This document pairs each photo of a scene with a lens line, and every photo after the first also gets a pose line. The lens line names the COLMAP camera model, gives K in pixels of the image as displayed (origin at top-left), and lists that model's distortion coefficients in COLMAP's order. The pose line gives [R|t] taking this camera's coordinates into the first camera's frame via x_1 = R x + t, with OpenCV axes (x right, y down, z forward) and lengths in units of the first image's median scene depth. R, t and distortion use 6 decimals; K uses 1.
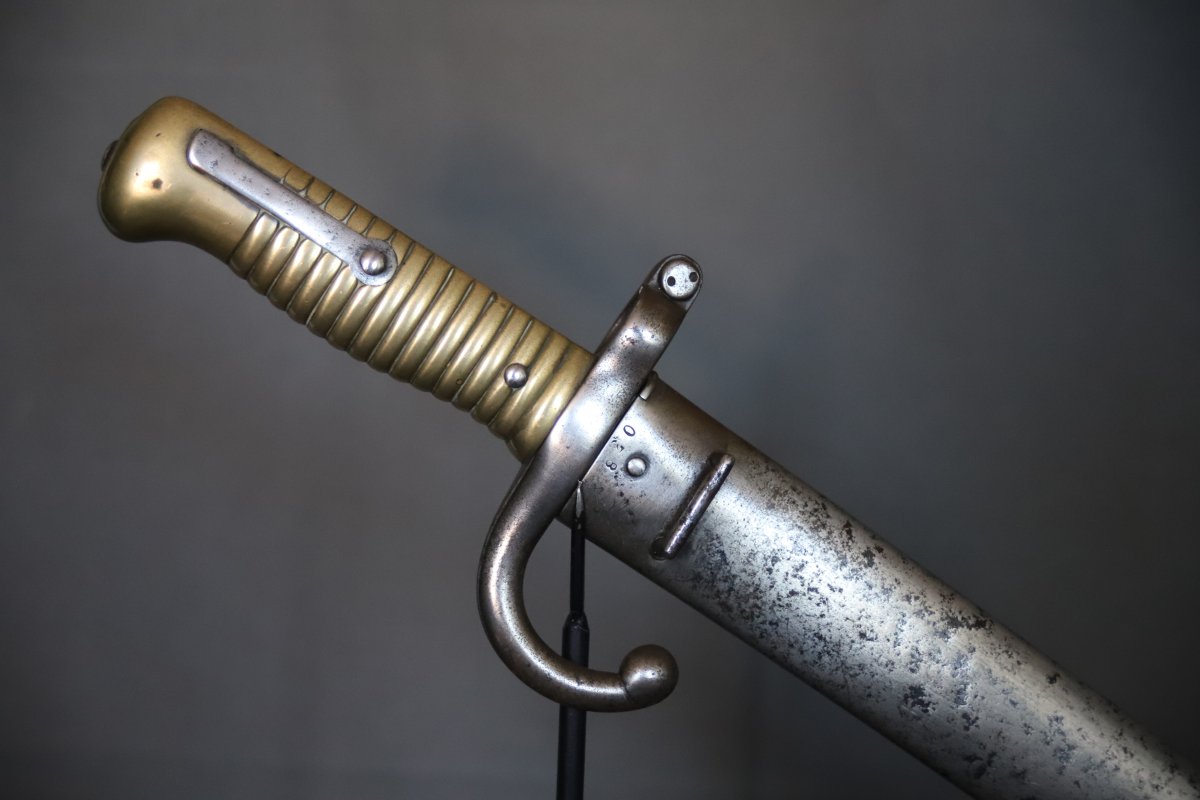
lens RADIAL K [[2752.4, 0, 601.3], [0, 2752.4, 397.2], [0, 0, 1]] dist [0.123582, 0.000000]
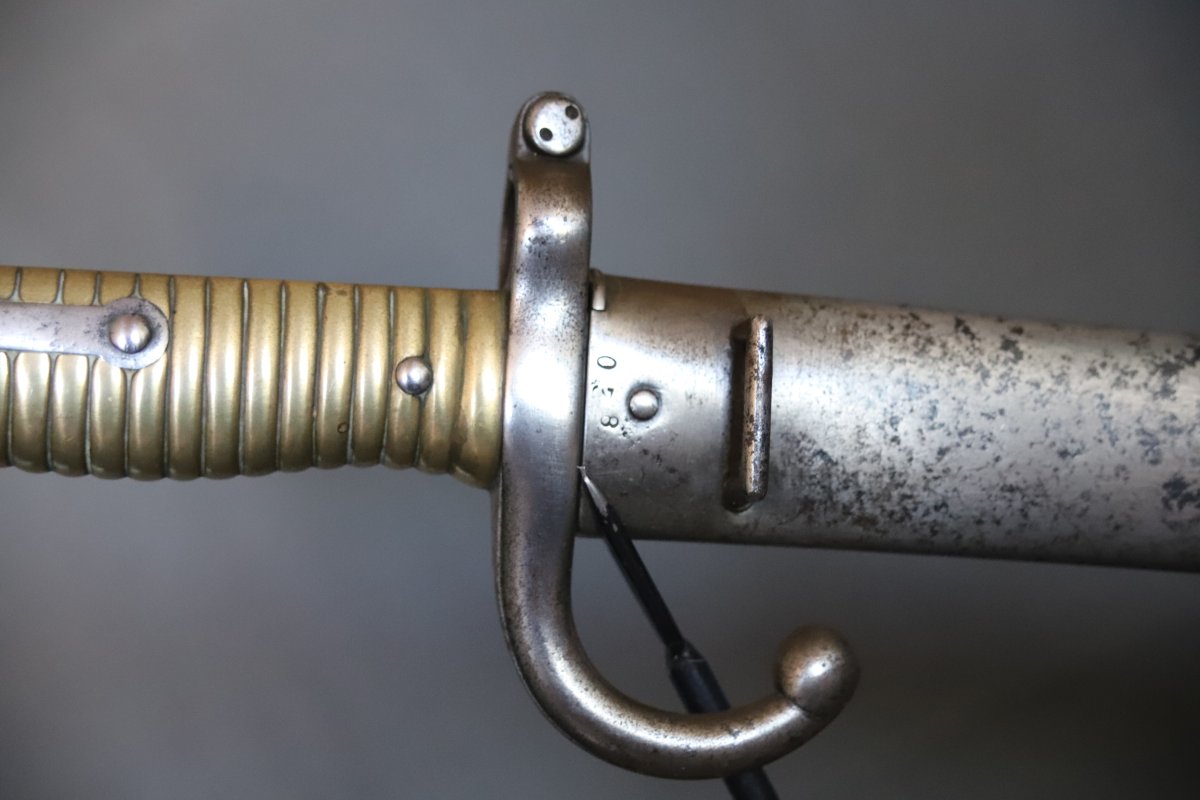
lens RADIAL K [[2503.5, 0, 603.5], [0, 2503.5, 403.1], [0, 0, 1]] dist [0.128211, 0.000000]
pose [[0.861671, -0.503997, 0.059248, -0.030309], [0.504773, 0.863249, 0.002132, 0.018735], [-0.052220, 0.028070, 0.998241, 0.404133]]
